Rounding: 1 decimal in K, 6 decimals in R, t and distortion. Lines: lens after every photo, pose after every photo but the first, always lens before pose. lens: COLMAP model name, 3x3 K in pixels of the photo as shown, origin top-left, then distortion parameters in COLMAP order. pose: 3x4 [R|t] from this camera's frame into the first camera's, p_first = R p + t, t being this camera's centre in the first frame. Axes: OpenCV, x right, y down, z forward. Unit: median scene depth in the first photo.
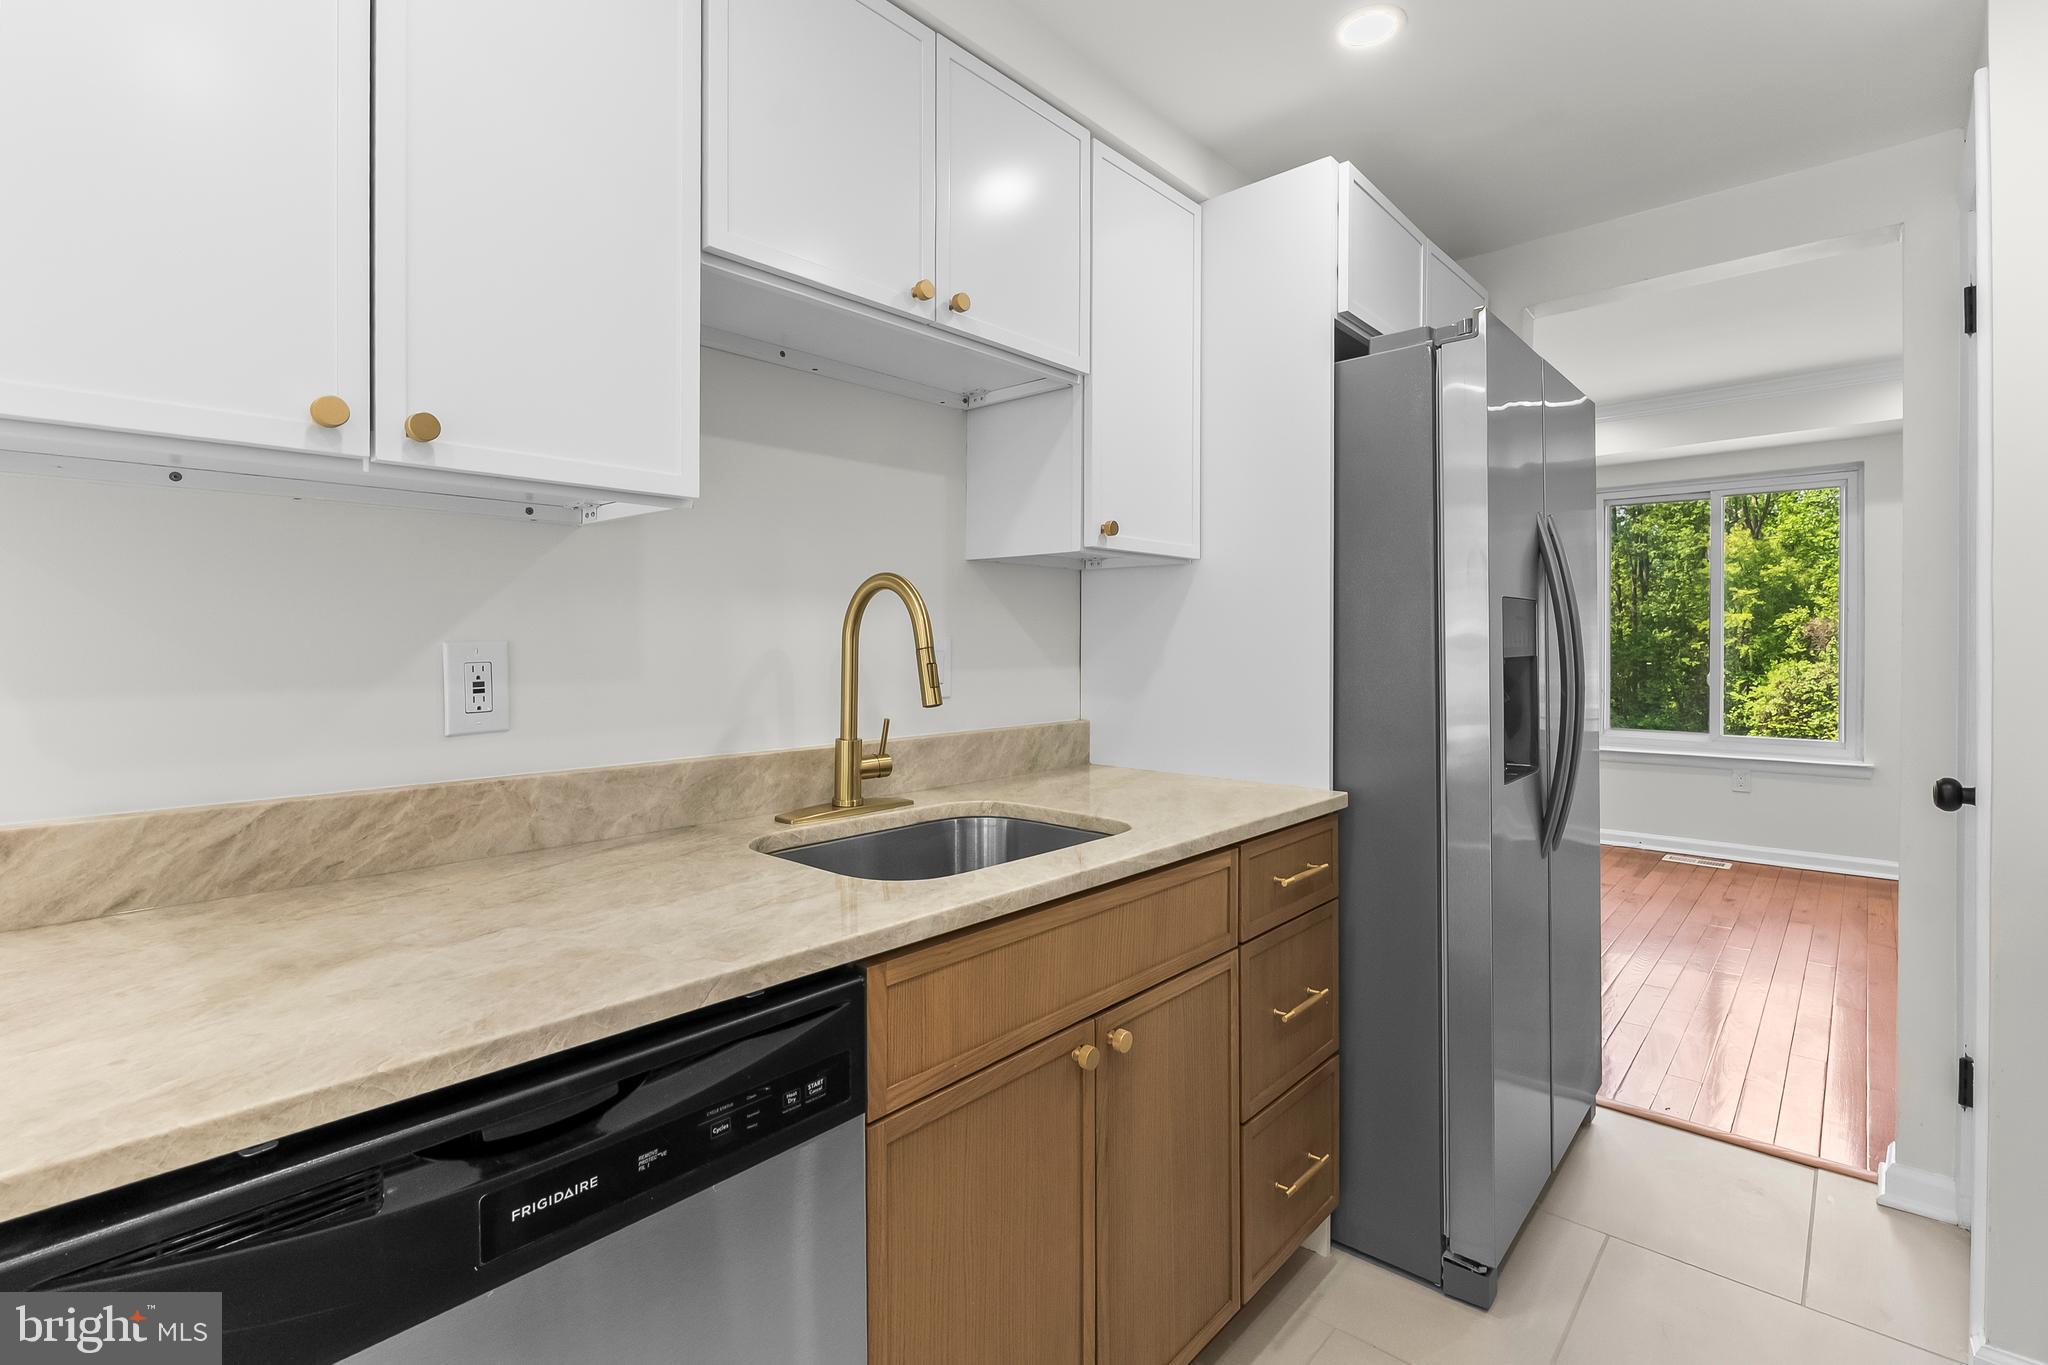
lens RADIAL K [[959.5, 0, 1014.0], [0, 959.5, 645.0], [0, 0, 1]] dist [-0.005408, -0.000062]
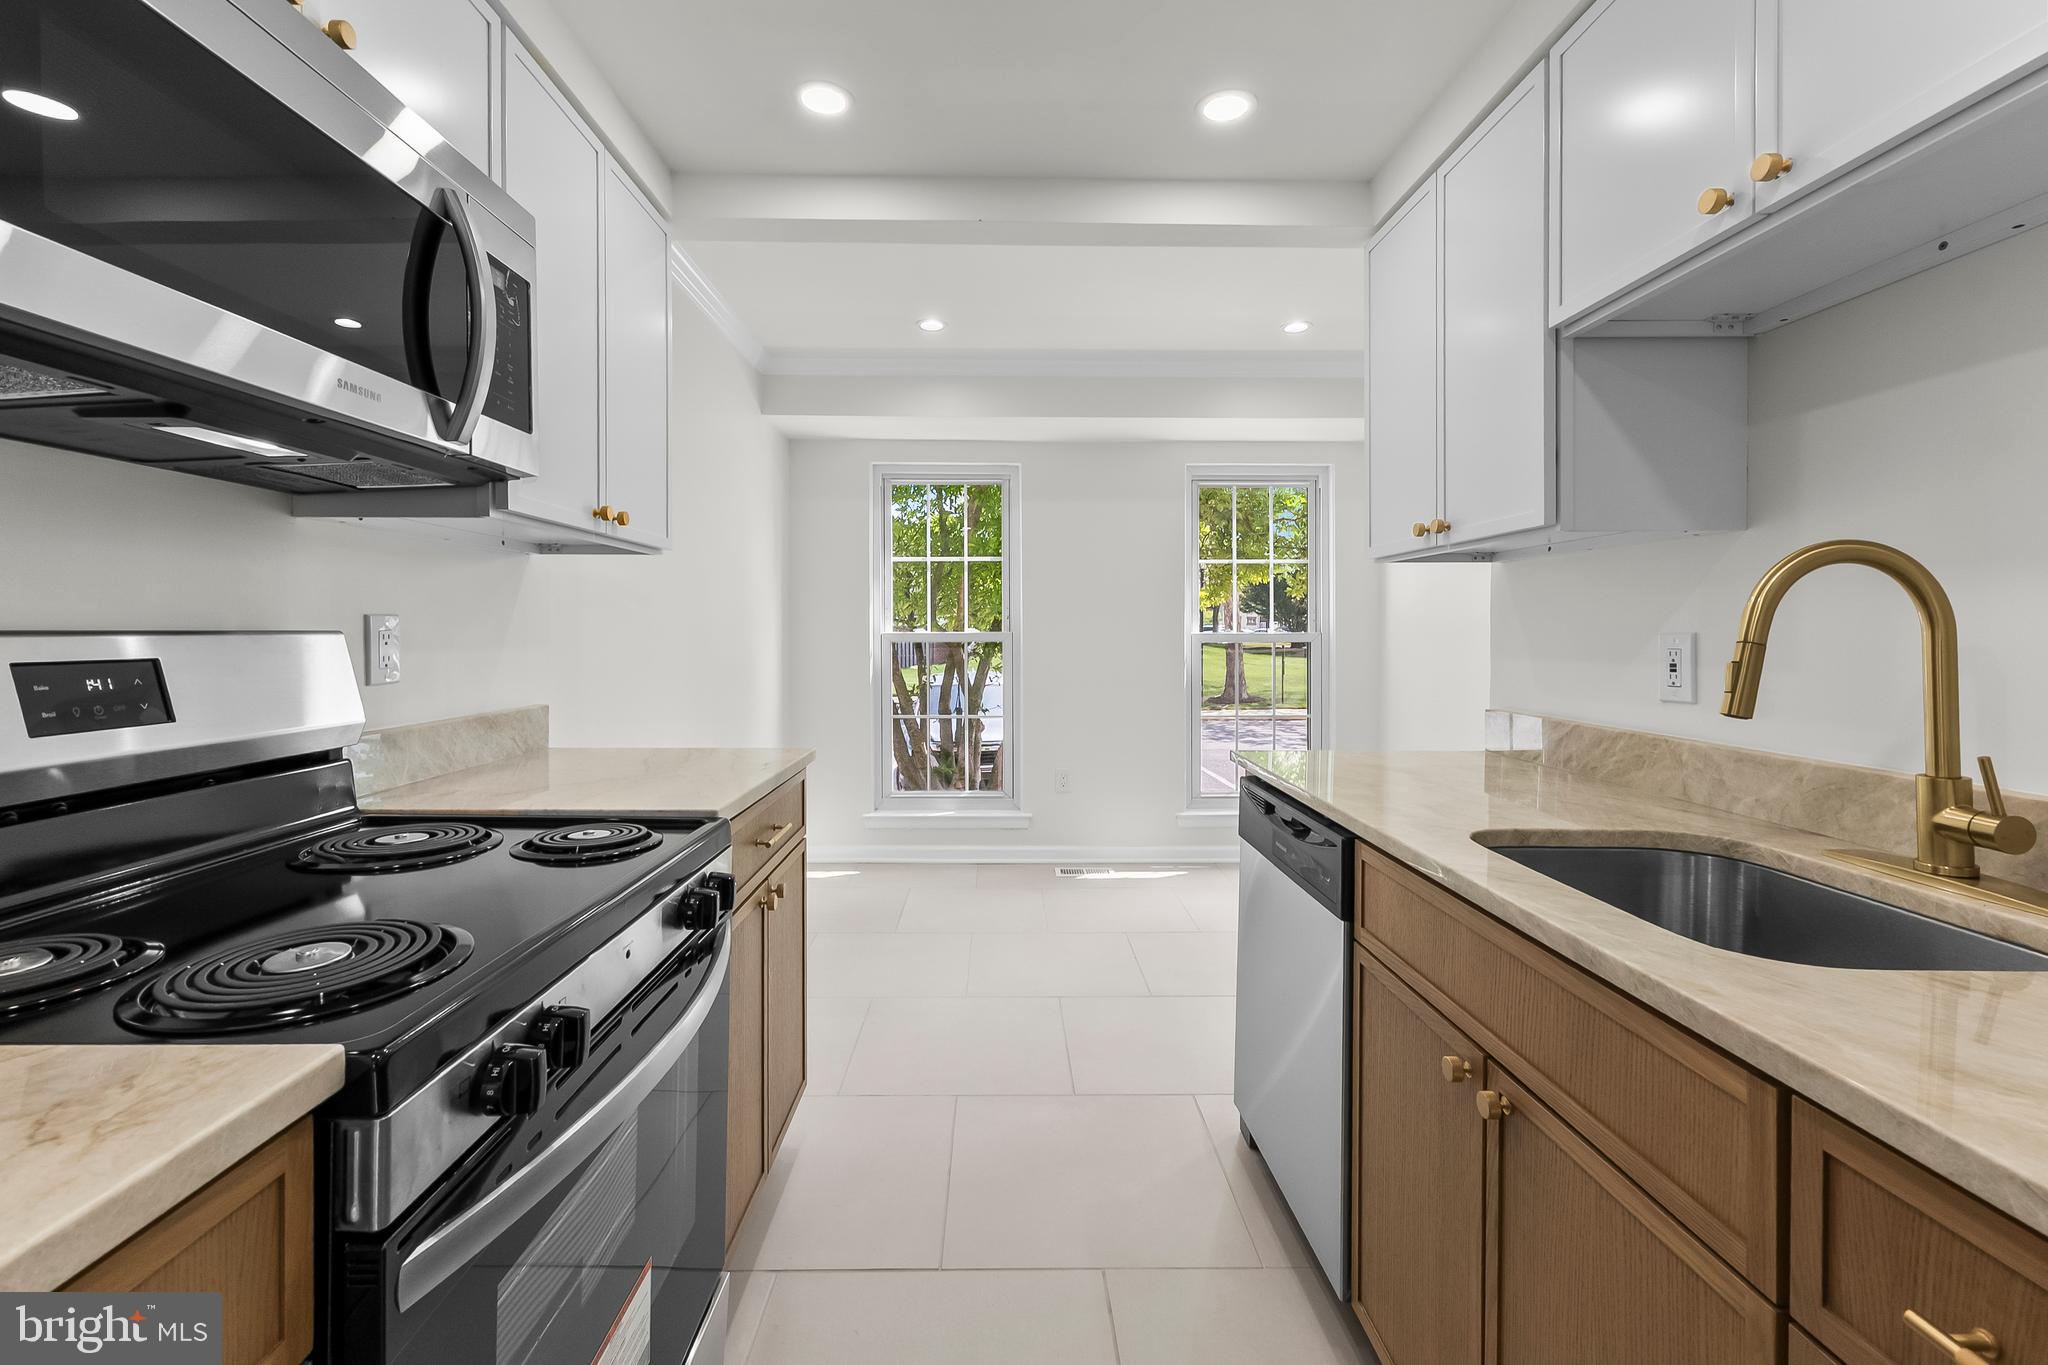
lens RADIAL K [[881.0, 0, 996.2], [0, 881.0, 638.4], [0, 0, 1]] dist [-0.010142, -0.000021]
pose [[-0.745866, 0.003948, -0.666085, 0.650180], [-0.006201, 0.999898, 0.012870, -0.004082], [0.666068, 0.013730, -0.745765, 0.879224]]
